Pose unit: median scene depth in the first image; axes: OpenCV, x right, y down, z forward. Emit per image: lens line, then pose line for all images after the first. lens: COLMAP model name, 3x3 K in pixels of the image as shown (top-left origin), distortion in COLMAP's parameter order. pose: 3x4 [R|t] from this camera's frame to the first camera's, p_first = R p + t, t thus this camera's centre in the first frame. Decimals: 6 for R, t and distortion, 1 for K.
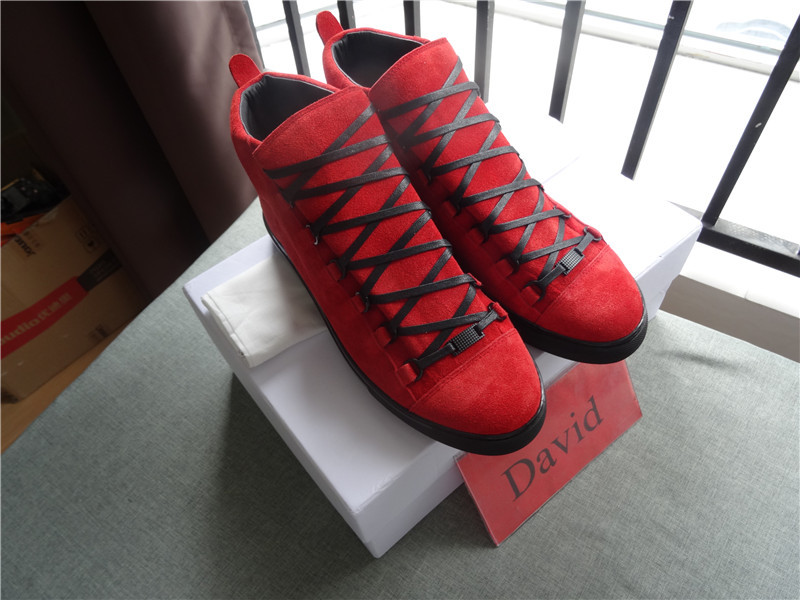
lens RADIAL K [[567.5, 0, 393.3], [0, 567.5, 313.2], [0, 0, 1]] dist [-0.003186, 0.002737]
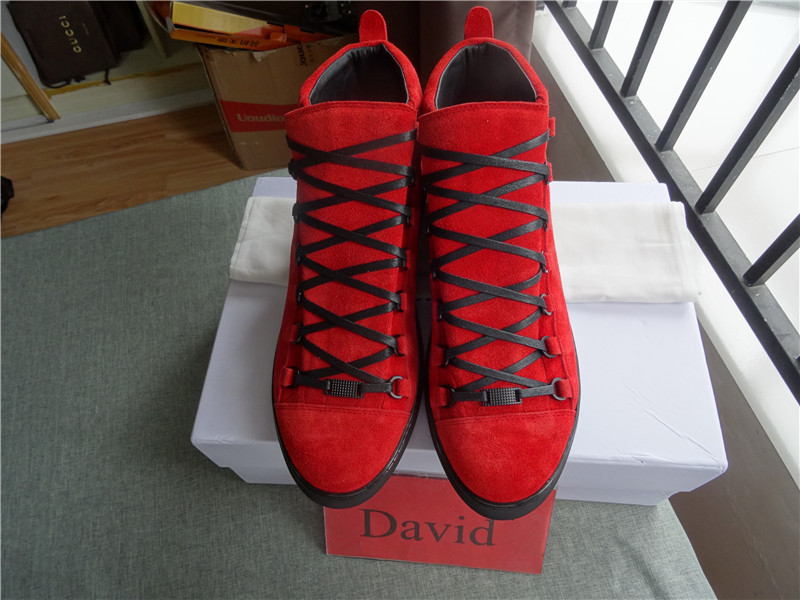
lens RADIAL K [[567.5, 0, 410.1], [0, 567.5, 303.2], [0, 0, 1]] dist [-0.003186, 0.002737]
pose [[0.734721, 0.607743, -0.301387, 0.329641], [-0.554500, 0.793972, 0.249274, -0.299904], [0.390787, -0.016028, 0.920341, 0.108932]]
